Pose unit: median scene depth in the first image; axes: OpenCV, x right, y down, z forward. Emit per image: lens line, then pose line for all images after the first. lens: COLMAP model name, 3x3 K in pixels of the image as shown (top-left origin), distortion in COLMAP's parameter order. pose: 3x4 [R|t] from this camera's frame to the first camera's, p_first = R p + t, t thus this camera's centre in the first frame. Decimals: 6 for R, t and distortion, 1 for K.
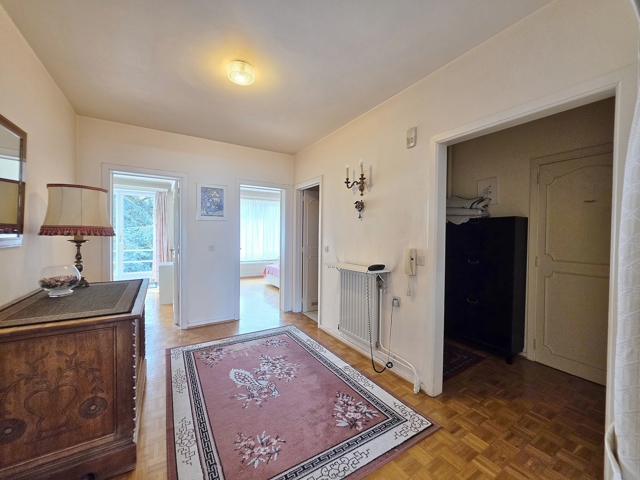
lens RADIAL K [[256.9, 0, 320.0], [0, 256.9, 240.0], [0, 0, 1]] dist [-0.000265, -0.000029]
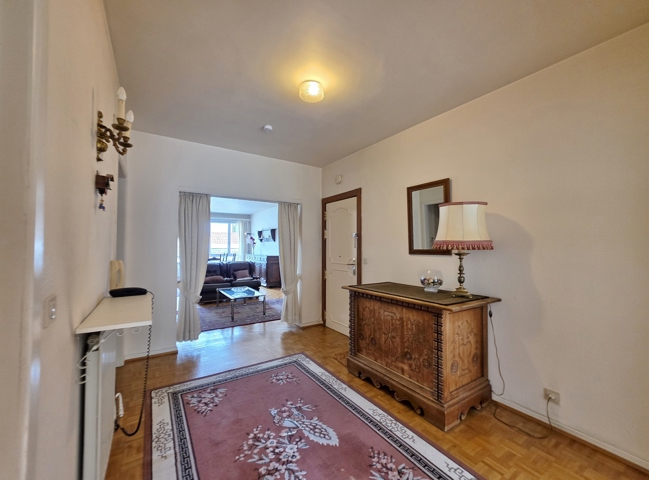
lens RADIAL K [[263.7, 0, 324.5], [0, 263.7, 240.0], [0, 0, 1]] dist [-0.000229, -0.000031]
pose [[-0.999550, -0.015185, -0.025859, -0.314010], [-0.014871, 0.999814, -0.012264, -0.032073], [0.026041, -0.011874, -0.999590, 1.914618]]
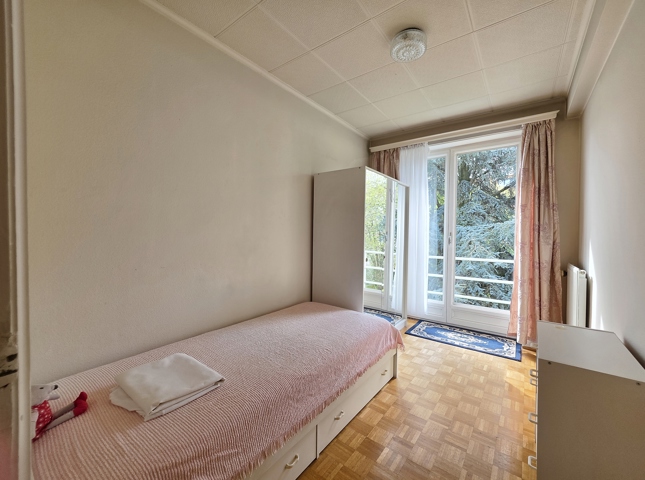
lens RADIAL K [[262.0, 0, 322.5], [0, 262.0, 240.0], [0, 0, 1]] dist [-0.000229, -0.000031]
pose [[0.355735, 0.013834, -0.934485, -0.370587], [-0.026185, 0.999645, 0.004831, 0.005837], [0.934220, 0.022751, 0.355971, 0.570019]]
